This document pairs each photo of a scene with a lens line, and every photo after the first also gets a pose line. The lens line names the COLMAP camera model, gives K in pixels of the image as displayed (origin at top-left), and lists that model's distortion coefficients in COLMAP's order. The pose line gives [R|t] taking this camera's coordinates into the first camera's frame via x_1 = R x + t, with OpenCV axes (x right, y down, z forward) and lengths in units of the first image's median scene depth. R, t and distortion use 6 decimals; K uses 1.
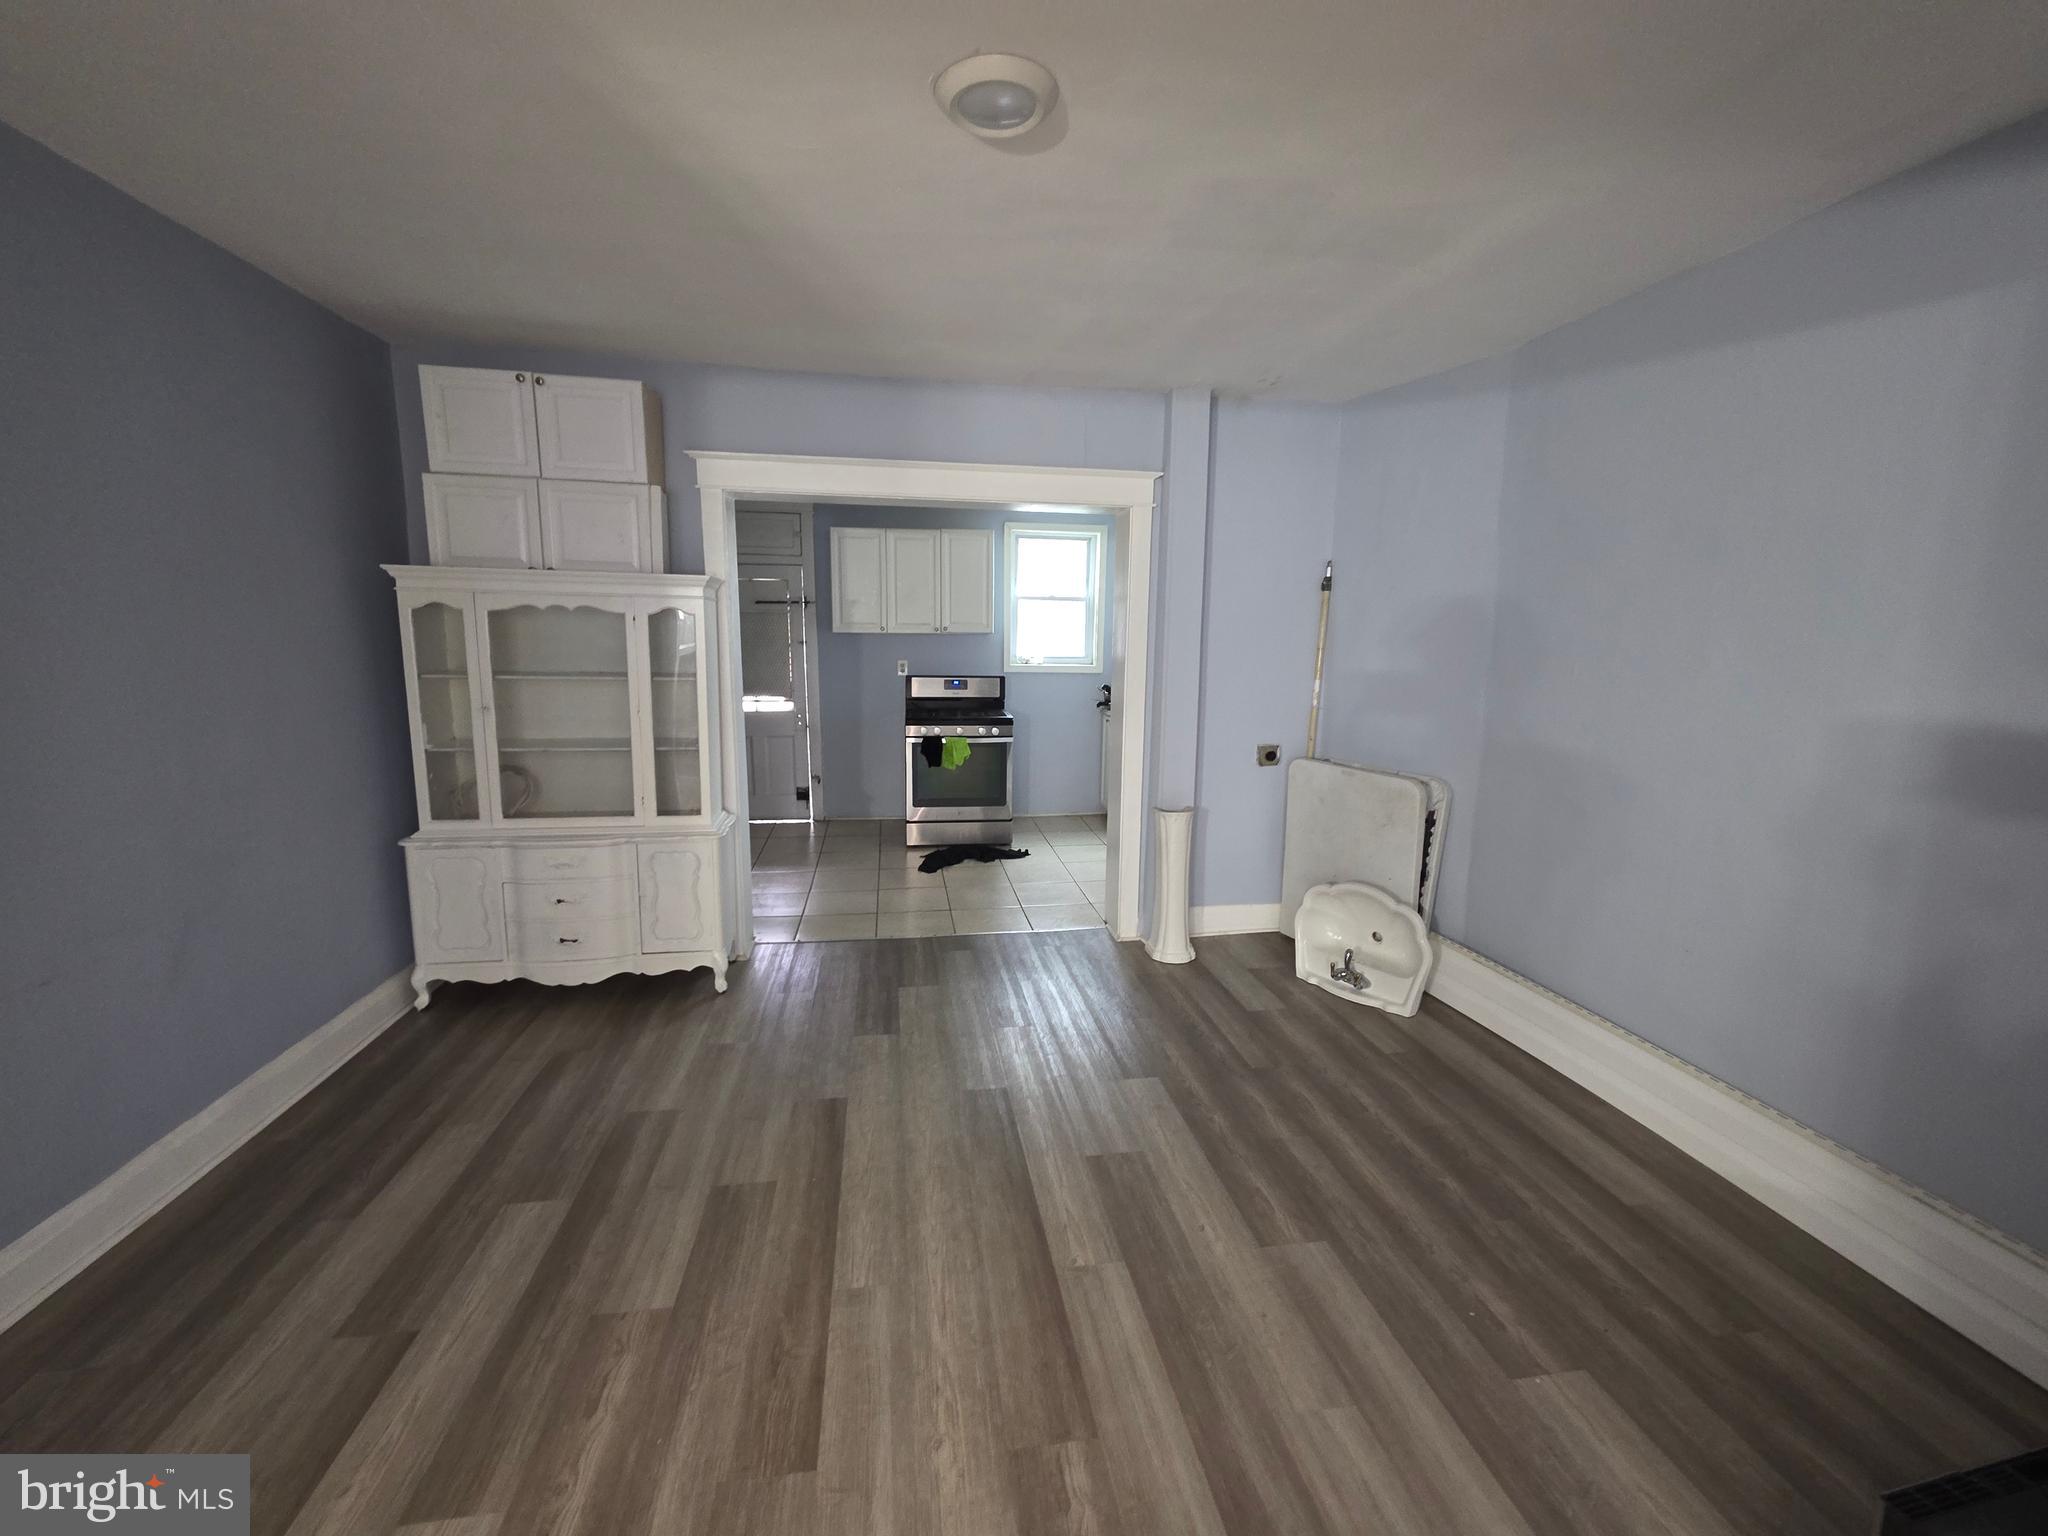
lens RADIAL K [[832.5, 0, 1024.0], [0, 832.5, 768.0], [0, 0, 1]] dist [-0.002708, -0.000379]
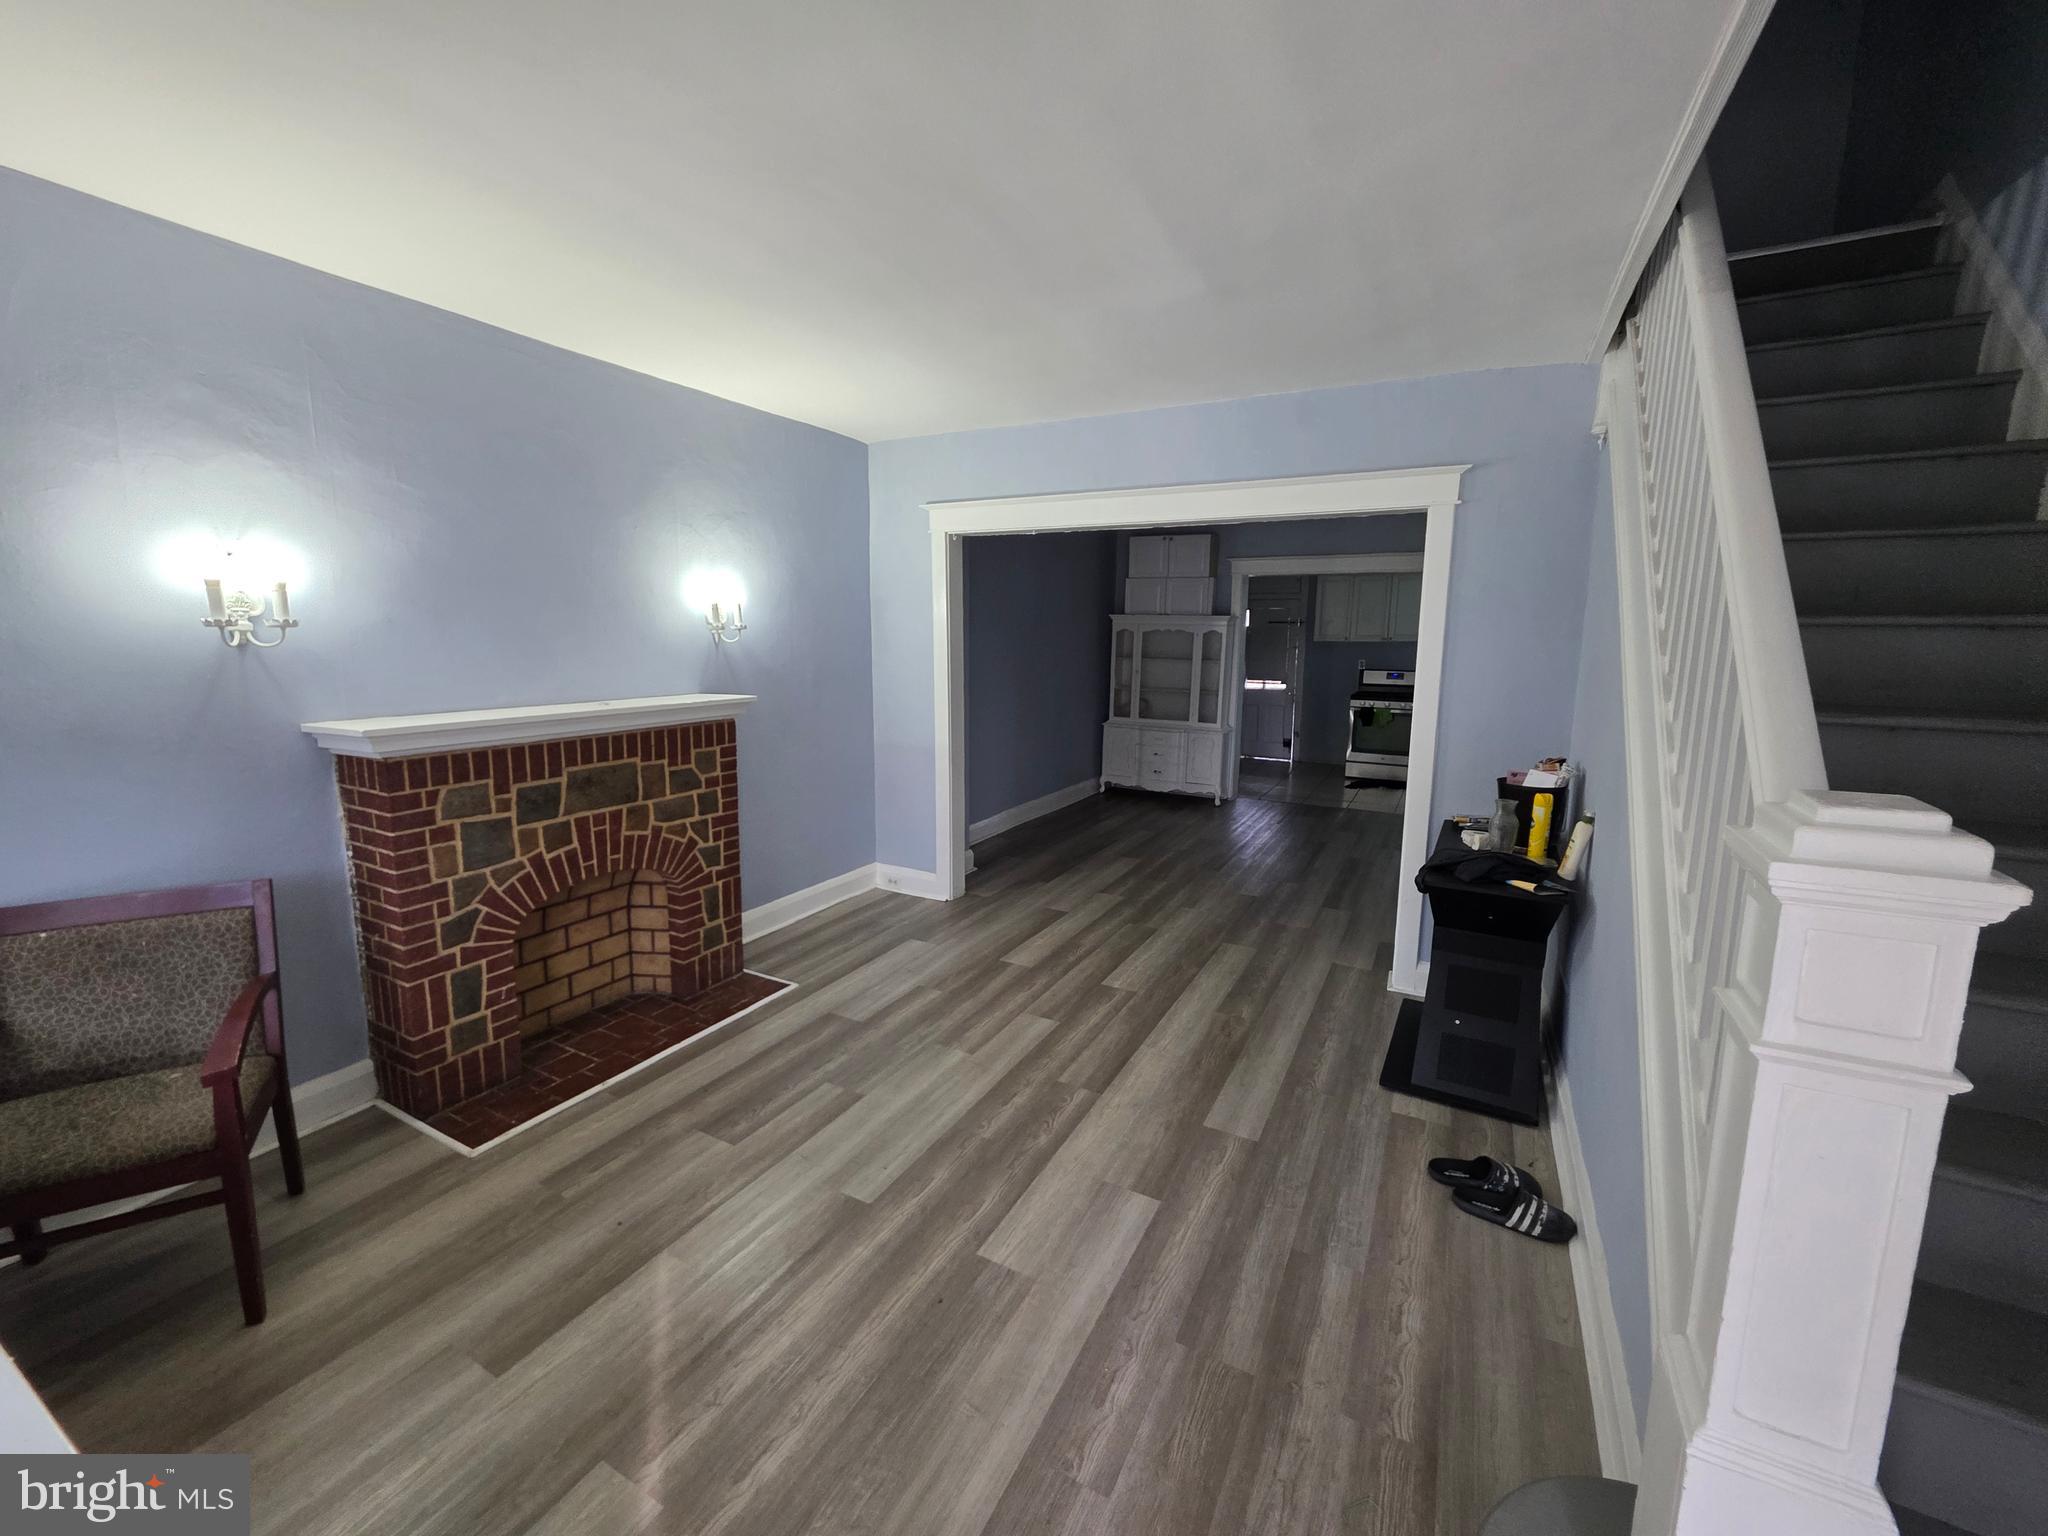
lens RADIAL K [[832.5, 0, 1024.0], [0, 832.5, 768.0], [0, 0, 1]] dist [-0.002708, -0.000379]
pose [[0.800928, 0.091304, -0.591759, 0.308108], [-0.097026, 0.995034, 0.022205, 0.103286], [0.590848, 0.039632, 0.805809, -0.637814]]
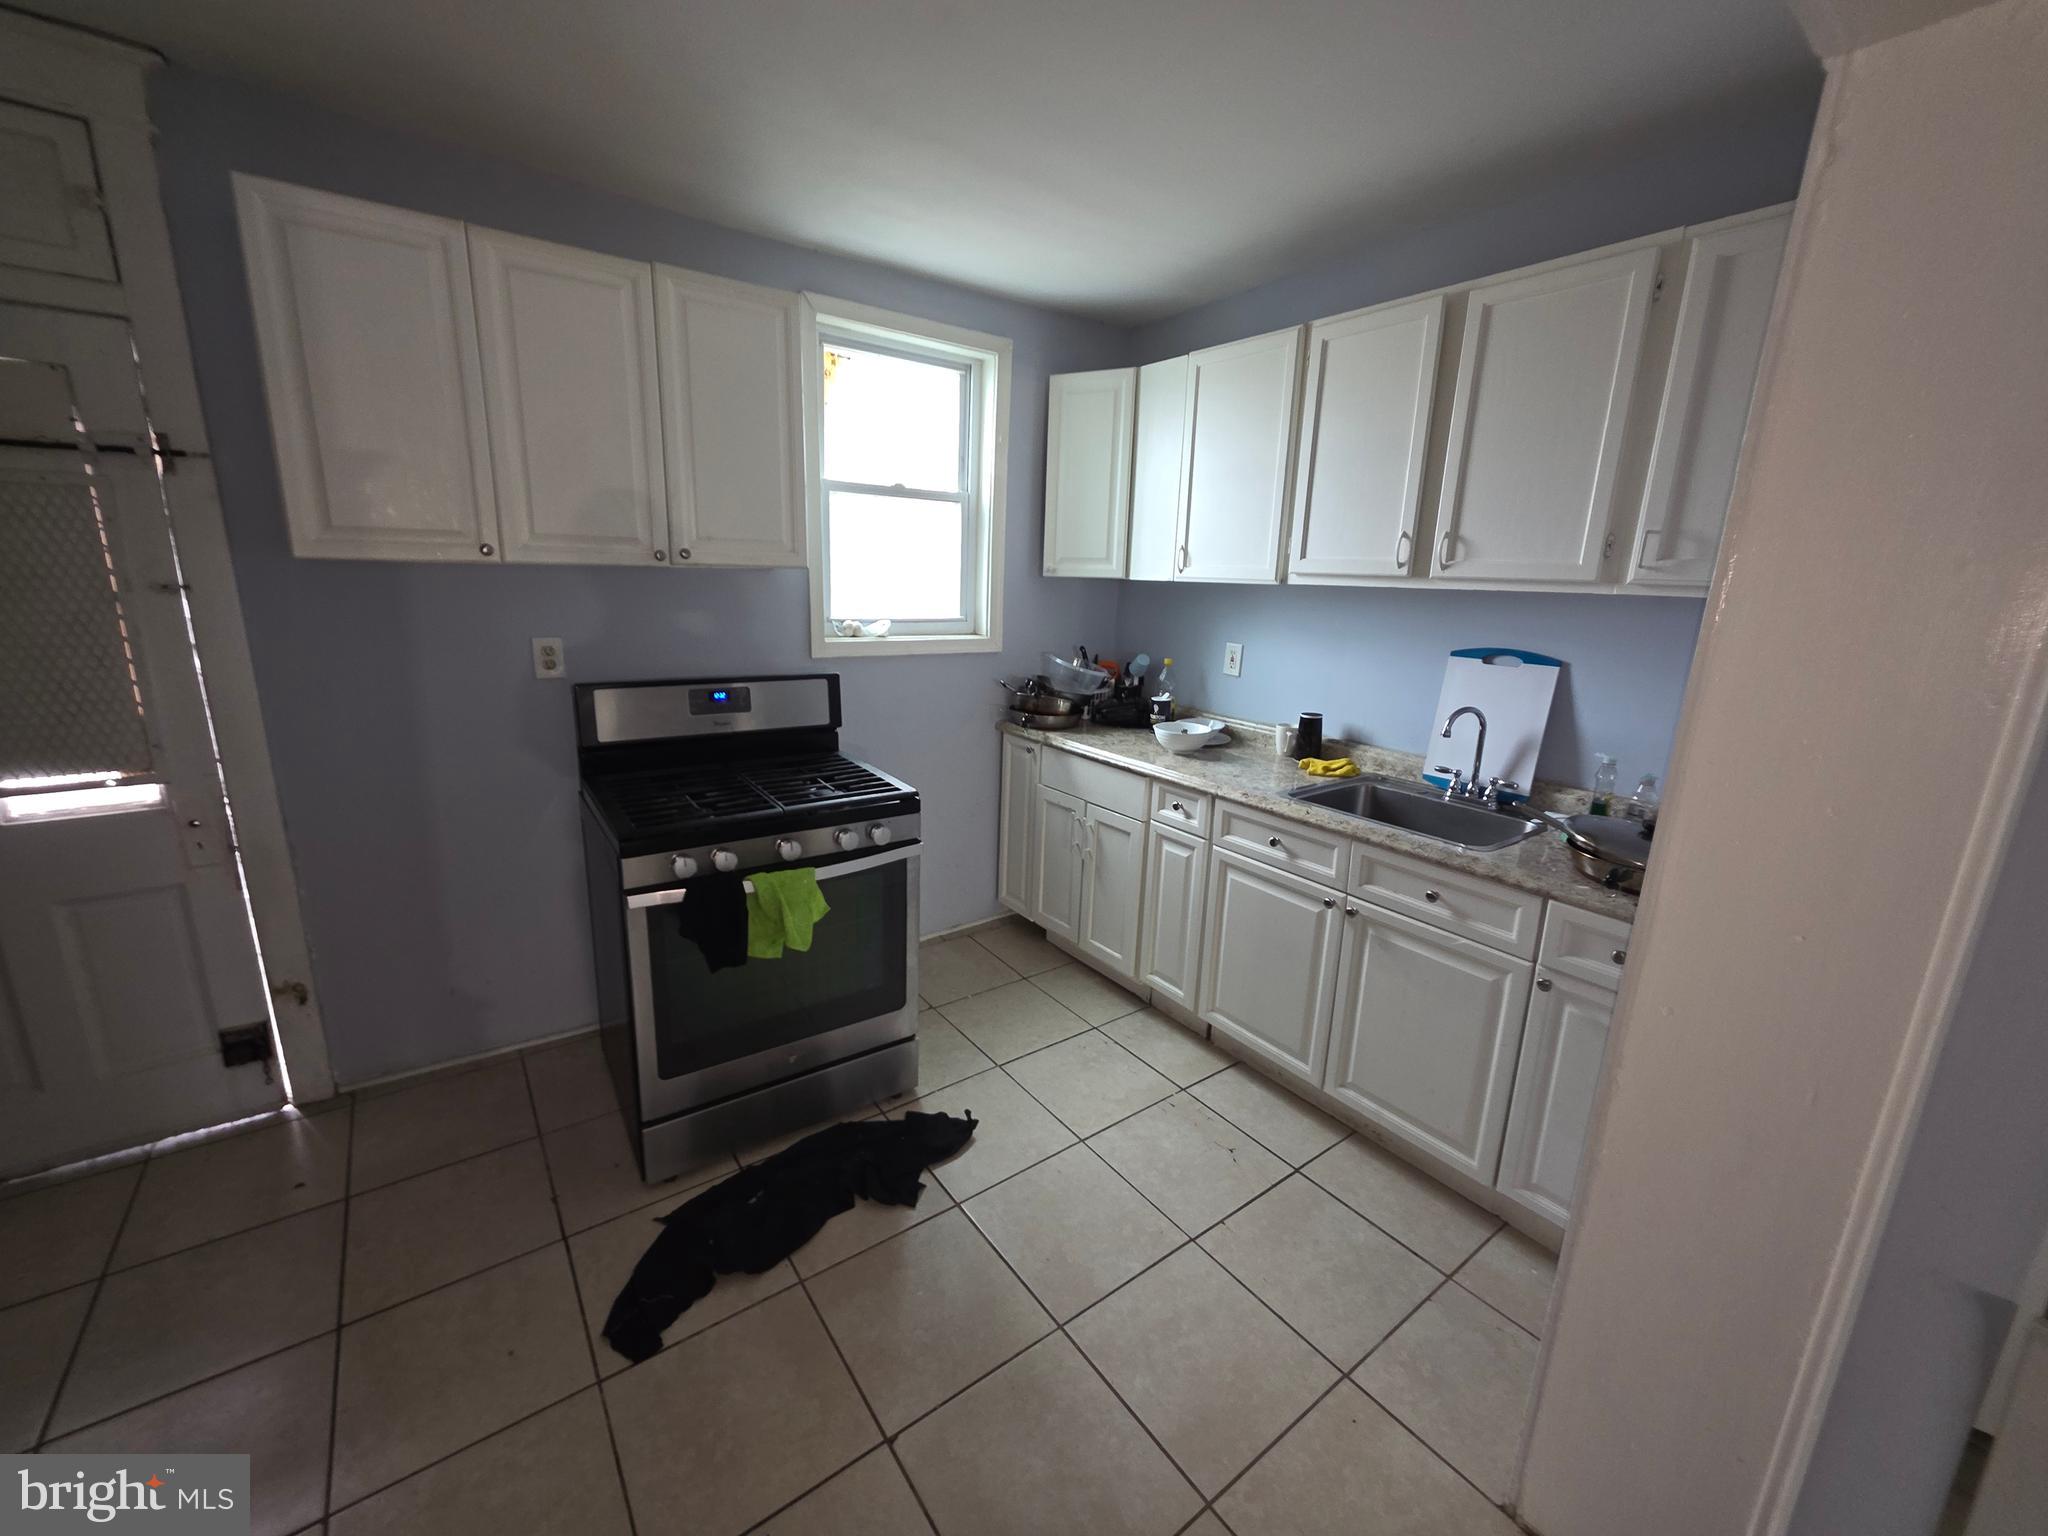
lens RADIAL K [[832.5, 0, 1024.0], [0, 832.5, 768.0], [0, 0, 1]] dist [-0.002708, -0.000379]
pose [[0.888319, -0.089841, 0.450353, -0.144160], [0.054233, 0.994338, 0.091386, -0.105274], [-0.456013, -0.056756, 0.888161, 0.639312]]
